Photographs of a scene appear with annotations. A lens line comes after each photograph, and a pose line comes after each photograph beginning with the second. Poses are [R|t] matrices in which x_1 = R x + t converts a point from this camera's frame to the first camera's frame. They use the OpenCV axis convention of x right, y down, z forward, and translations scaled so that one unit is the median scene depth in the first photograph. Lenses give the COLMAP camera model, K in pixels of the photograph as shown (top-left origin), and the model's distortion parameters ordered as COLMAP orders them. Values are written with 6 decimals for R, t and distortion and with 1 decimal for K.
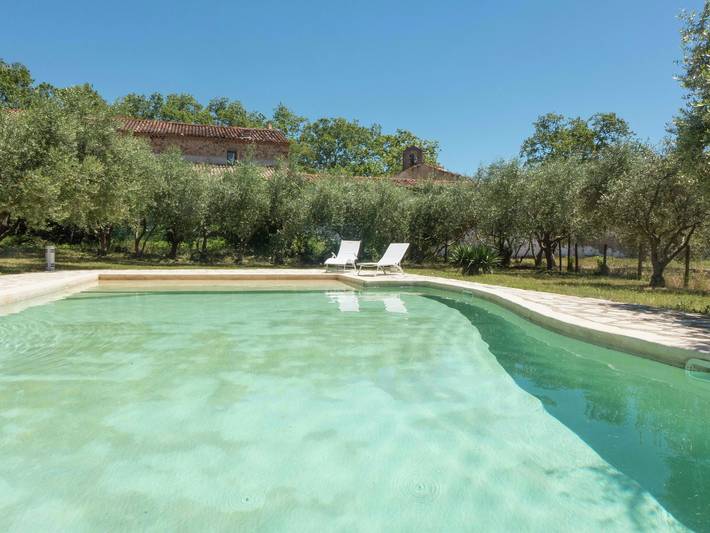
lens RADIAL K [[566.1, 0, 353.6], [0, 566.1, 265.7], [0, 0, 1]] dist [-0.057993, -0.001958]
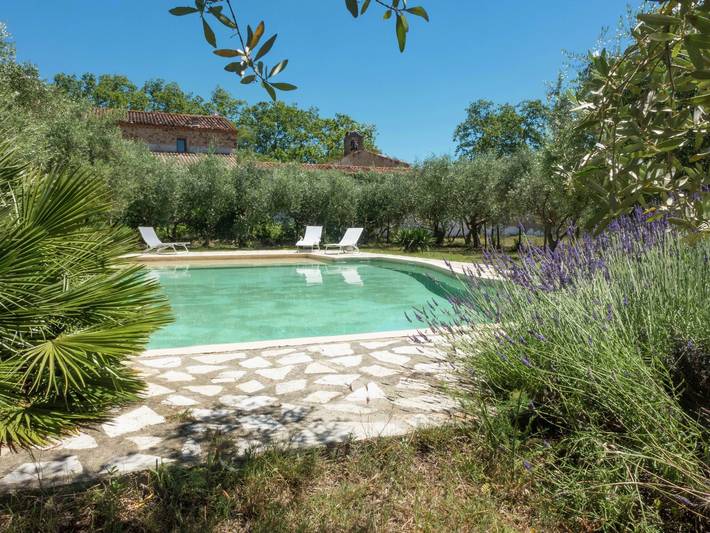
lens RADIAL K [[566.1, 0, 356.1], [0, 566.1, 266.8], [0, 0, 1]] dist [-0.057993, -0.001958]
pose [[0.993405, -0.020310, 0.112848, -0.030917], [0.016295, 0.999205, 0.036388, 0.000276], [-0.113497, -0.034309, 0.992946, -0.127725]]
